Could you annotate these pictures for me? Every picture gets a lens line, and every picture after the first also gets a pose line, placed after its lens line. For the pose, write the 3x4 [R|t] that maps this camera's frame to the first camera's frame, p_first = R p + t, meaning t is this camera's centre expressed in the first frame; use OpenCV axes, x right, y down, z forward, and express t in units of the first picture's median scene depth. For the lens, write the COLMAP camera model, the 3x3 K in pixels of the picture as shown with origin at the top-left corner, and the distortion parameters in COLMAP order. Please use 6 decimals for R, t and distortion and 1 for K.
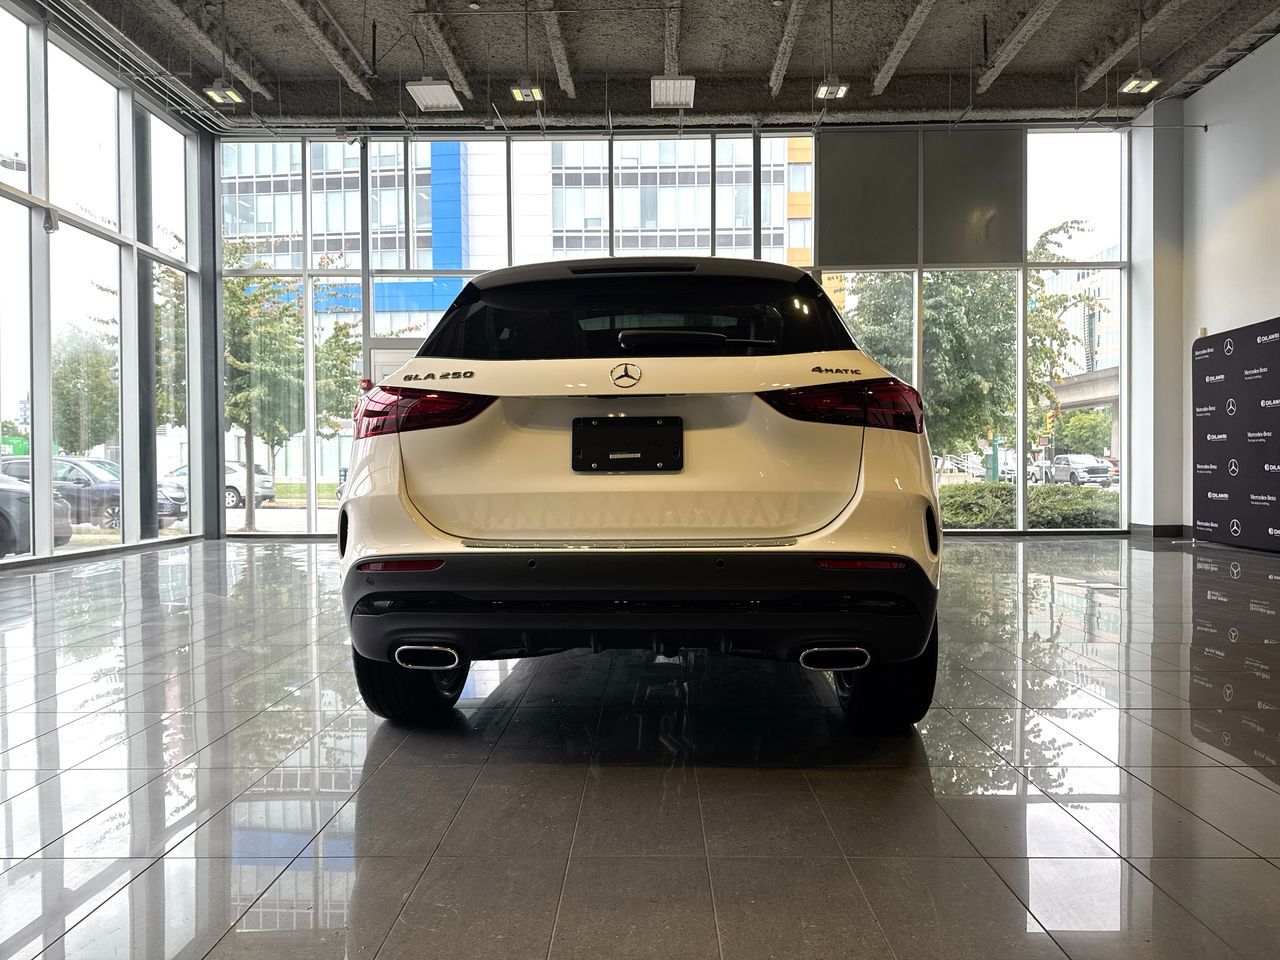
lens RADIAL K [[911.0, 0, 641.6], [0, 911.0, 474.9], [0, 0, 1]] dist [0.059245, -0.059161]
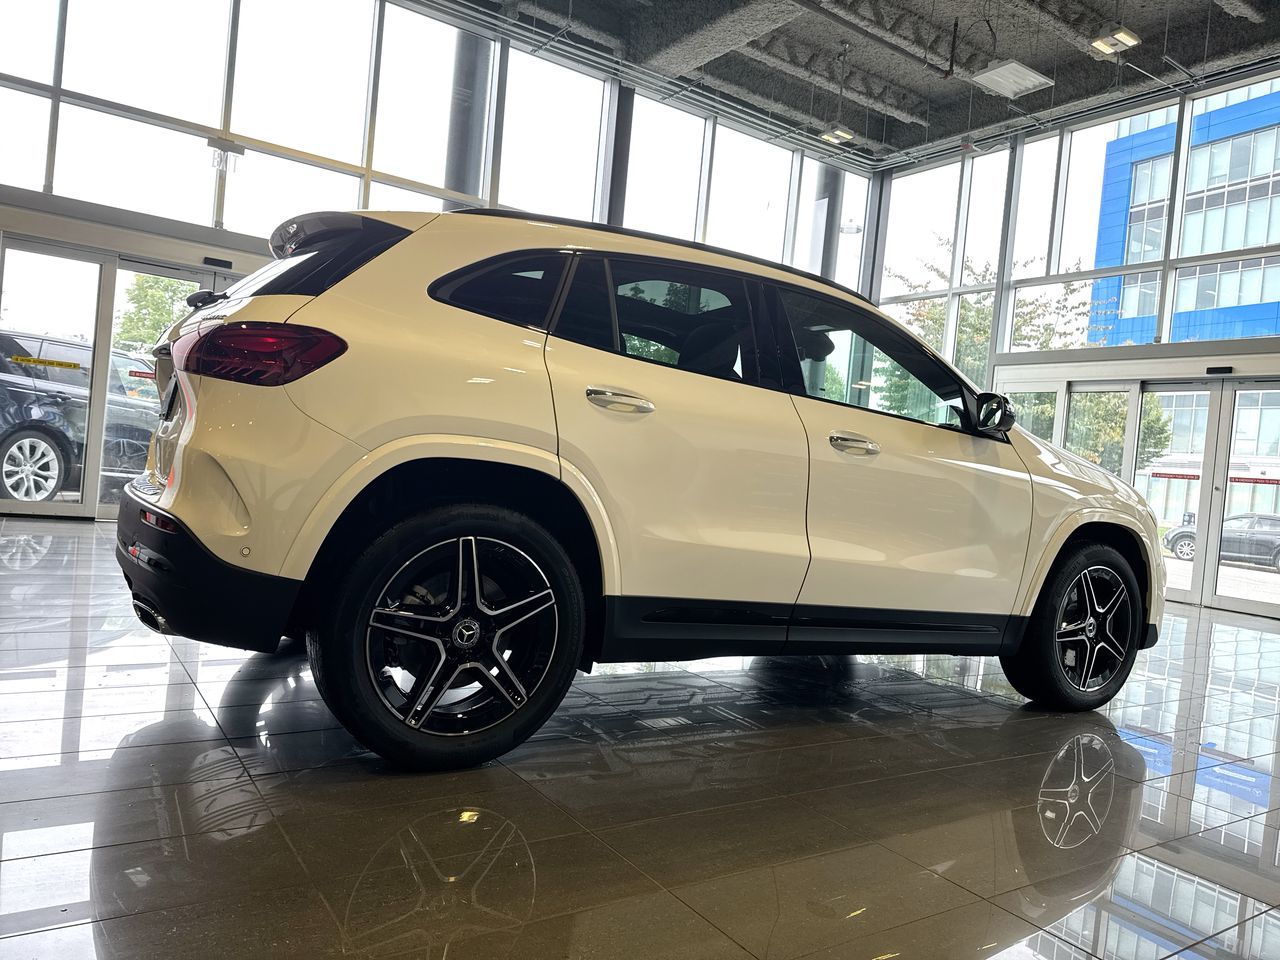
lens RADIAL K [[905.7, 0, 624.6], [0, 905.7, 479.7], [0, 0, 1]] dist [0.069958, -0.061452]
pose [[0.556012, 0.069708, -0.828246, 0.337666], [-0.102323, 0.994638, 0.015021, -0.000672], [0.824852, 0.076397, 0.560164, 0.228323]]
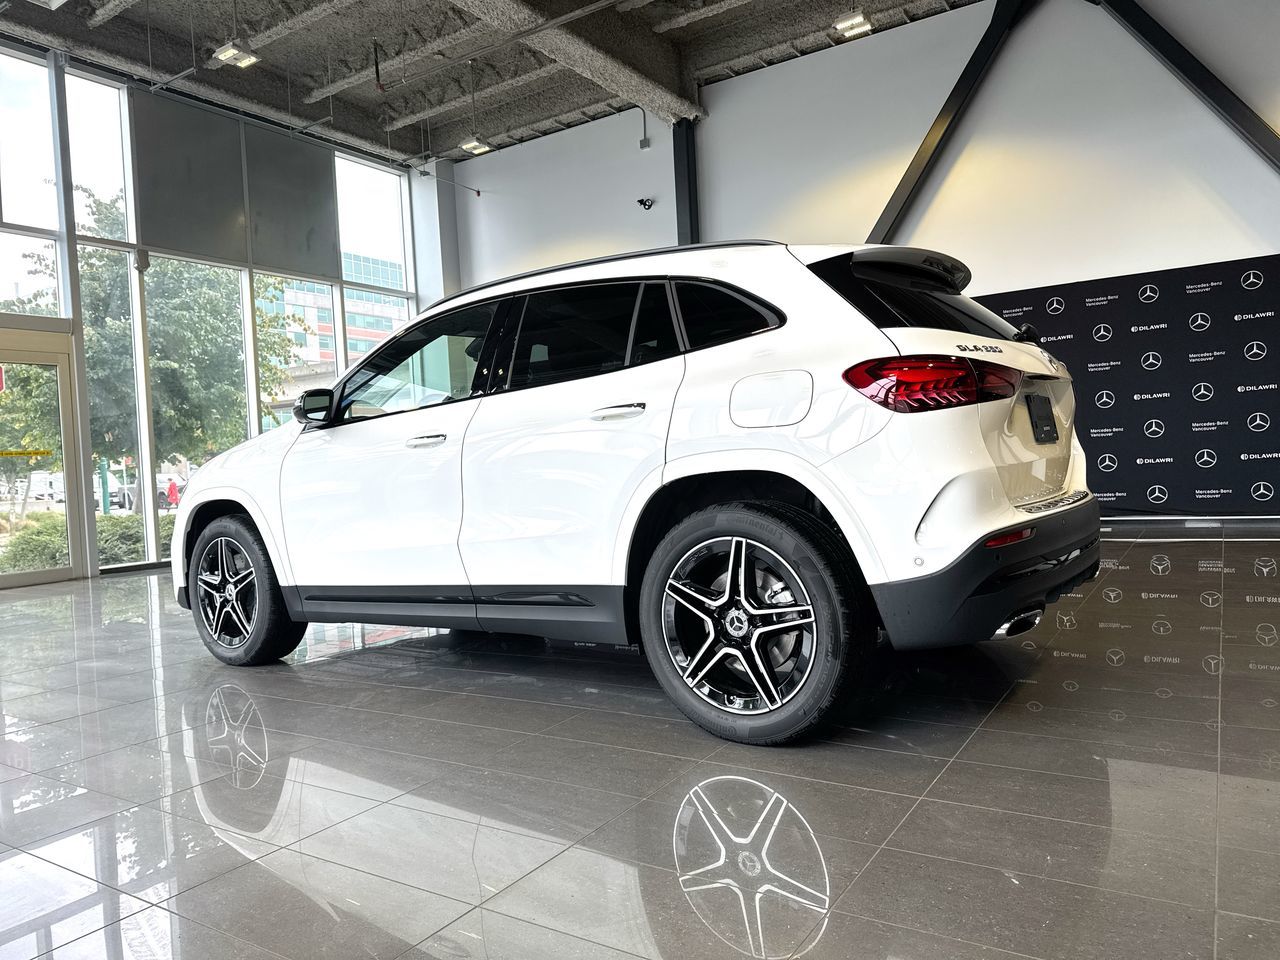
lens RADIAL K [[912.3, 0, 637.9], [0, 912.3, 480.0], [0, 0, 1]] dist [0.048804, -0.049962]
pose [[0.532302, -0.039414, 0.845636, -0.365334], [0.055703, 0.998382, 0.011470, 0.001080], [-0.844720, 0.040999, 0.533636, 0.222192]]
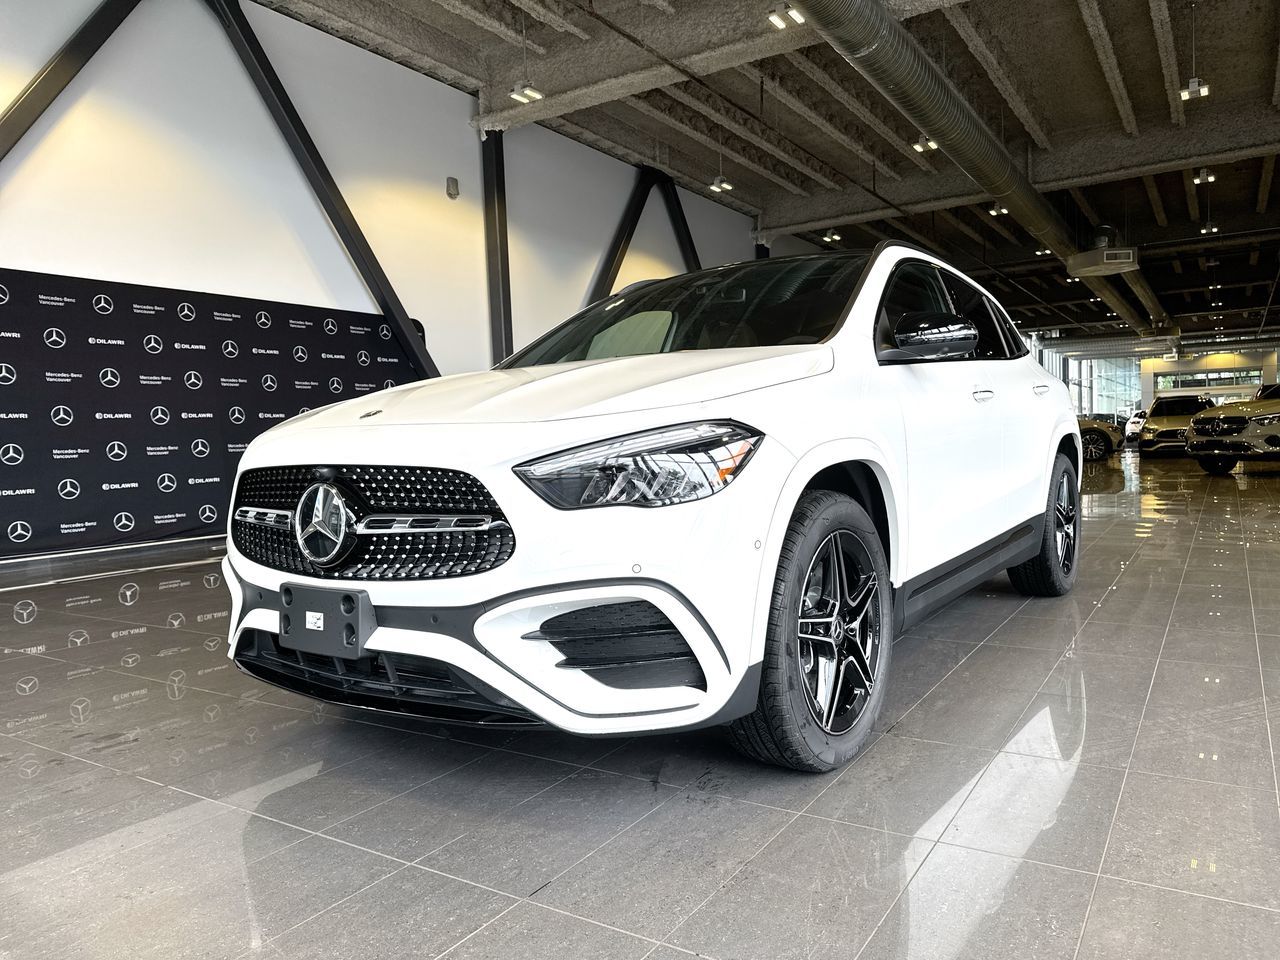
lens RADIAL K [[912.3, 0, 637.9], [0, 912.3, 480.0], [0, 0, 1]] dist [0.048804, -0.049962]
pose [[-0.846425, 0.010031, 0.532414, -0.169237], [0.041445, 0.998031, 0.047085, -0.004570], [-0.530893, 0.061920, -0.845174, 0.905085]]
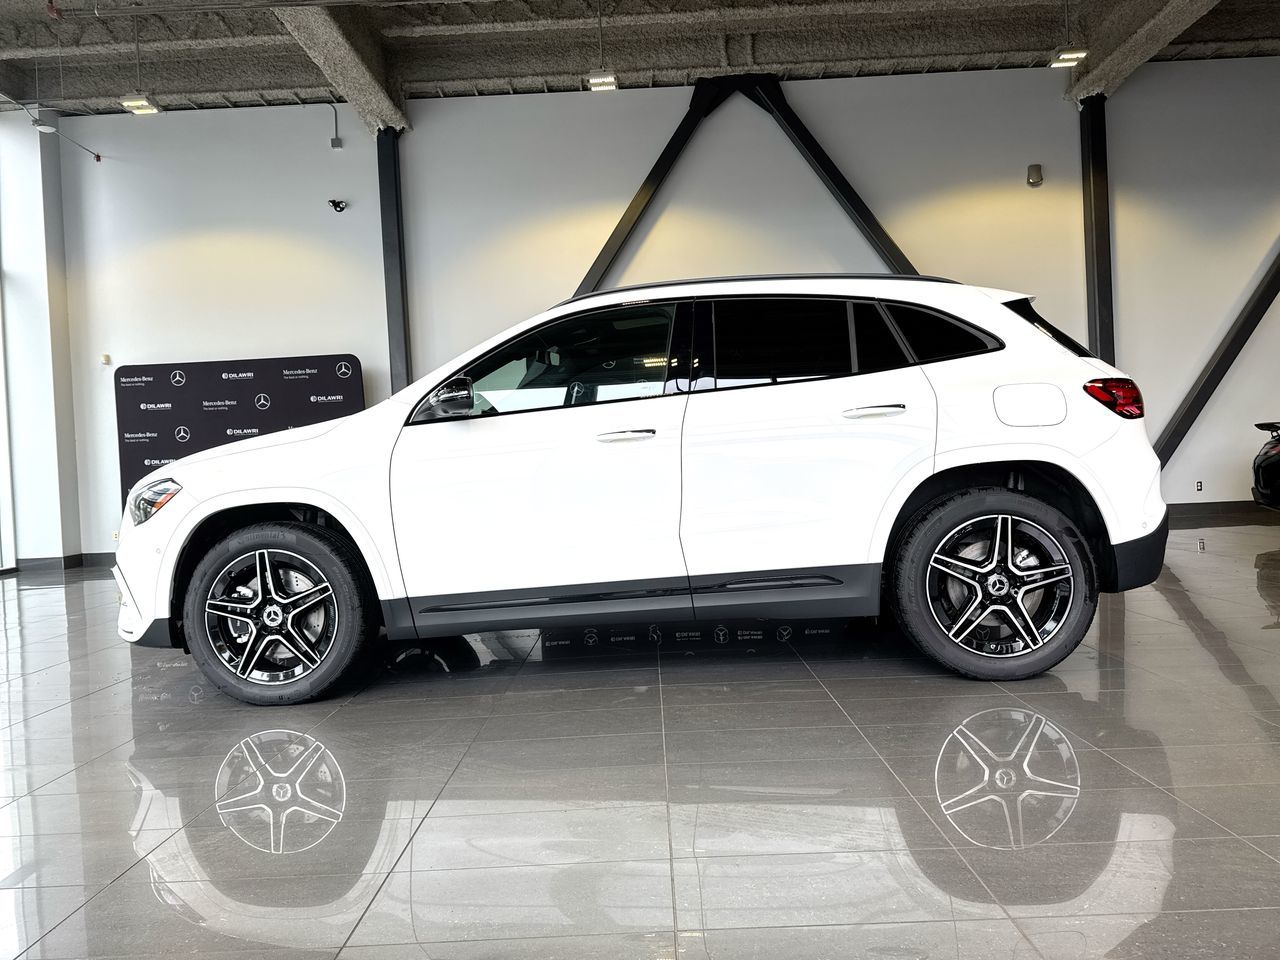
lens RADIAL K [[912.3, 0, 637.9], [0, 912.3, 480.0], [0, 0, 1]] dist [0.048804, -0.049962]
pose [[-0.004920, -0.007905, 0.999957, -0.468304], [0.053023, 0.998560, 0.008155, -0.000032], [-0.998581, 0.053060, -0.004494, 0.501412]]
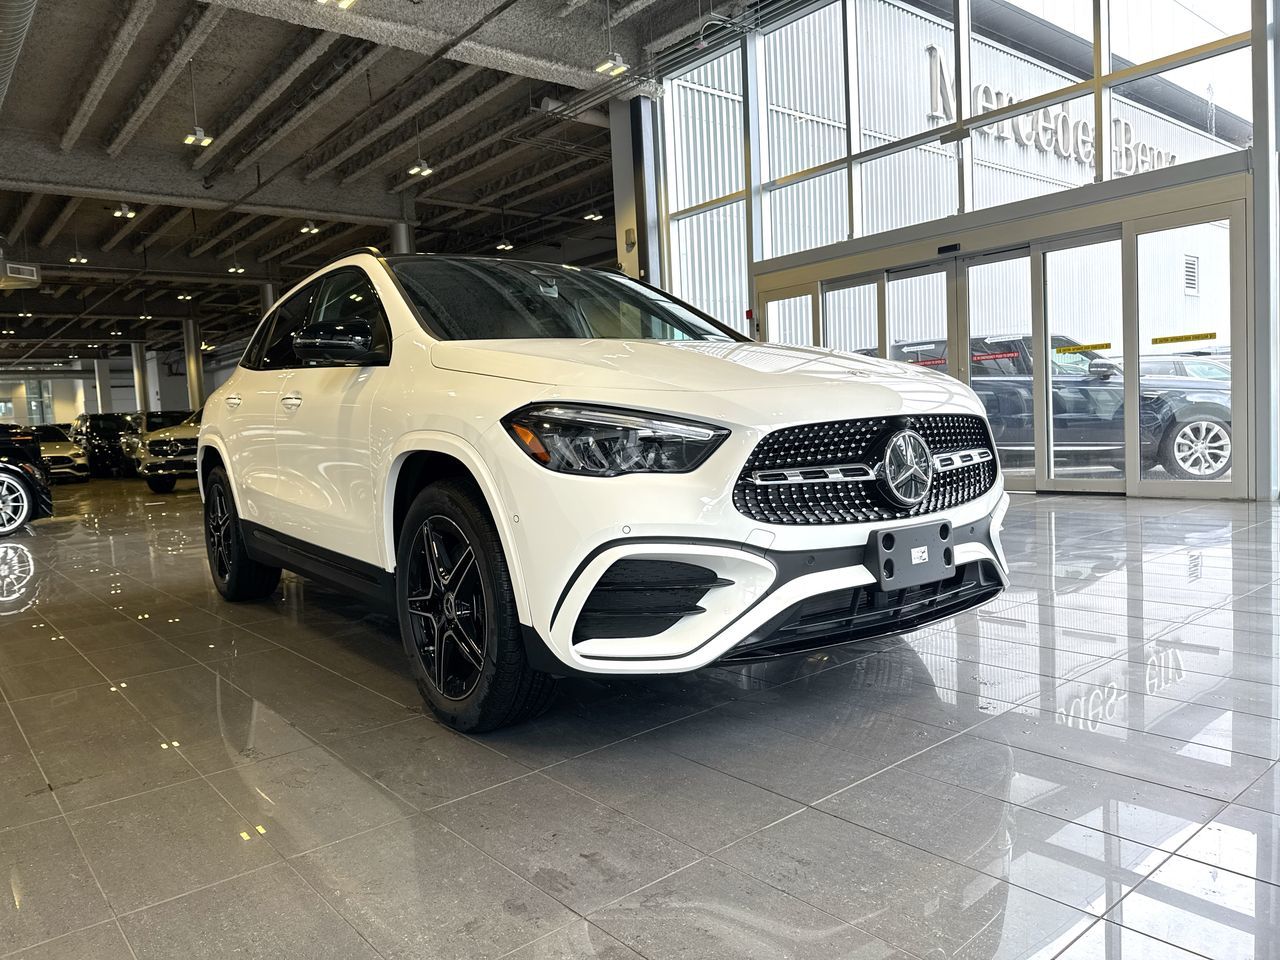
lens RADIAL K [[911.0, 0, 641.6], [0, 911.0, 474.9], [0, 0, 1]] dist [0.059245, -0.059161]
pose [[-0.758378, 0.084766, -0.646280, 0.249354], [0.051091, 0.996188, 0.070707, -0.006044], [0.649810, 0.020604, -0.759817, 0.898533]]
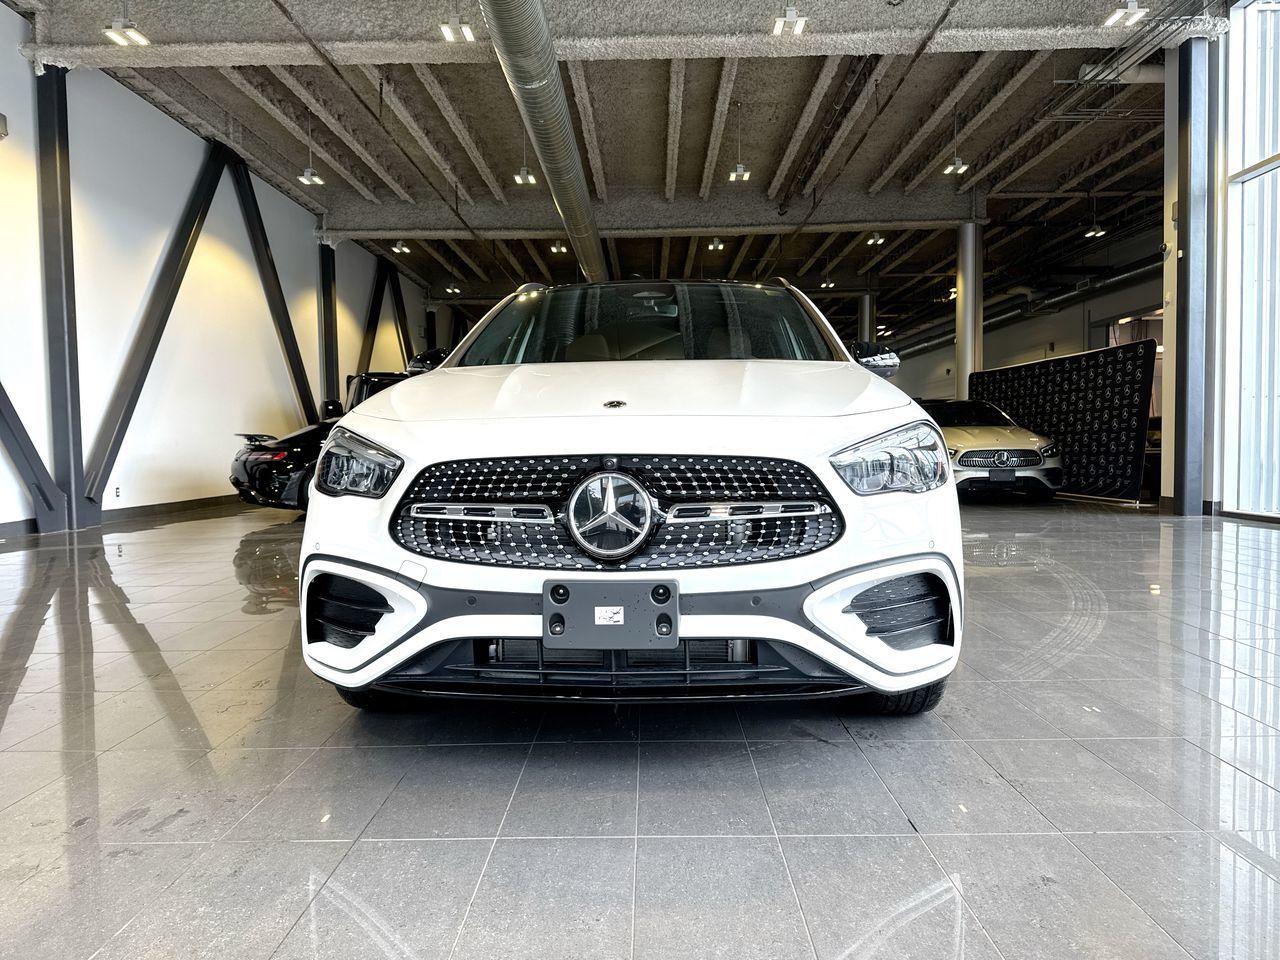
lens RADIAL K [[911.0, 0, 641.6], [0, 911.0, 474.9], [0, 0, 1]] dist [0.059245, -0.059161]
pose [[-0.999821, 0.018673, -0.002951, 0.016637], [0.018530, 0.998911, 0.042812, -0.005098], [0.003748, 0.042750, -0.999079, 0.974421]]
